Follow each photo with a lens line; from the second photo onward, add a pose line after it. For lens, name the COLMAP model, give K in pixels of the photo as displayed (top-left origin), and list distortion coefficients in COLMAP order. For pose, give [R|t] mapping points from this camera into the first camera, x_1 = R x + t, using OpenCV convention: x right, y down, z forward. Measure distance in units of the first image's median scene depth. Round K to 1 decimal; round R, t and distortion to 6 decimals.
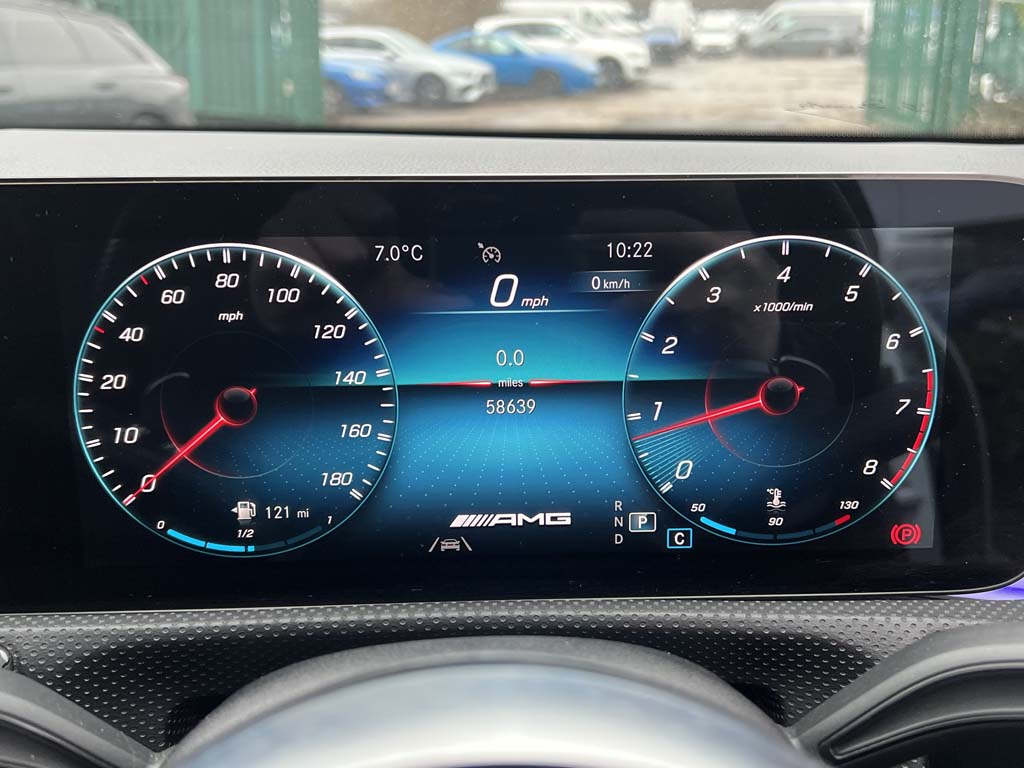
lens RADIAL K [[1059.3, 0, 517.0], [0, 1059.3, 380.8], [0, 0, 1]] dist [0.013914, 0.000000]
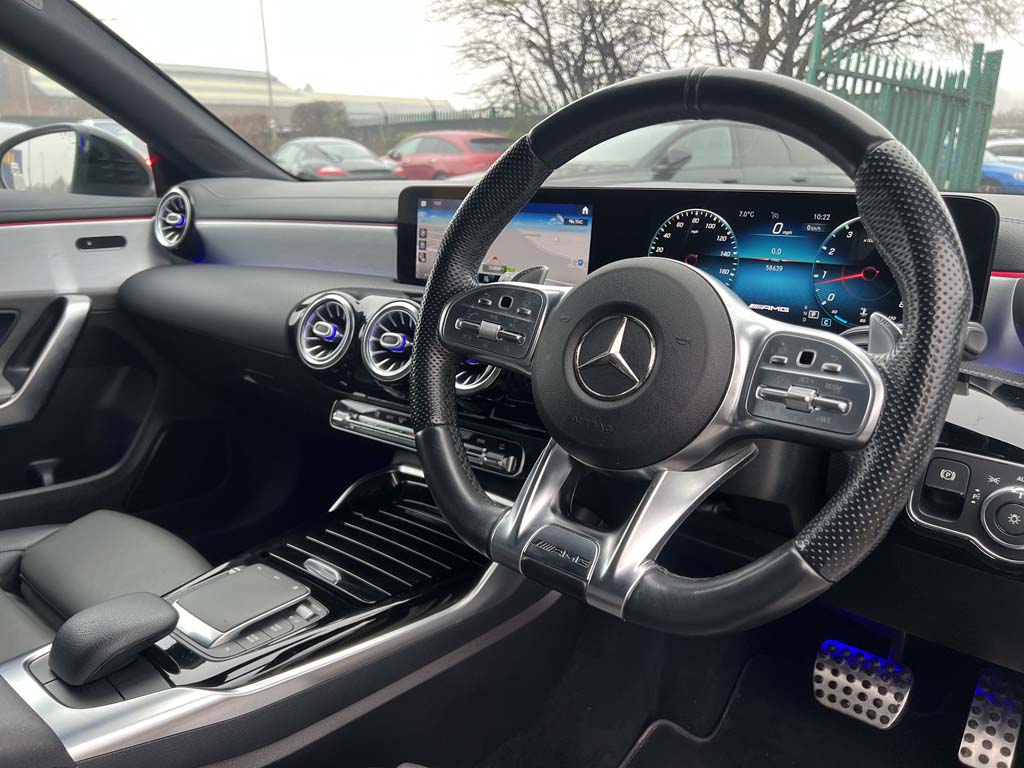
lens RADIAL K [[766.8, 0, 513.0], [0, 766.8, 393.6], [0, 0, 1]] dist [0.048981, -0.027529]
pose [[0.754585, 0.193944, -0.626887, 0.891760], [-0.196955, 0.978218, 0.065562, 0.380903], [0.625948, 0.073997, 0.776347, -1.159761]]
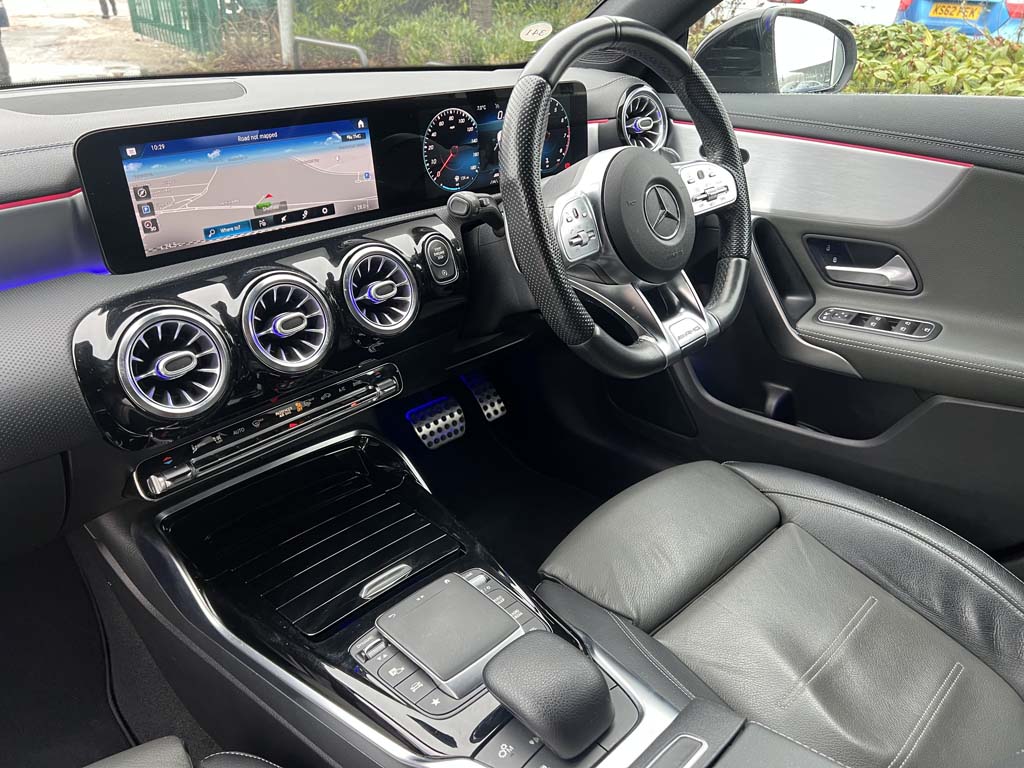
lens RADIAL K [[766.8, 0, 517.0], [0, 766.8, 385.6], [0, 0, 1]] dist [0.048981, -0.027529]
pose [[0.733056, -0.297848, 0.611487, -2.183305], [0.174085, 0.951237, 0.254642, 0.171201], [-0.657513, -0.080216, 0.749160, -1.462314]]
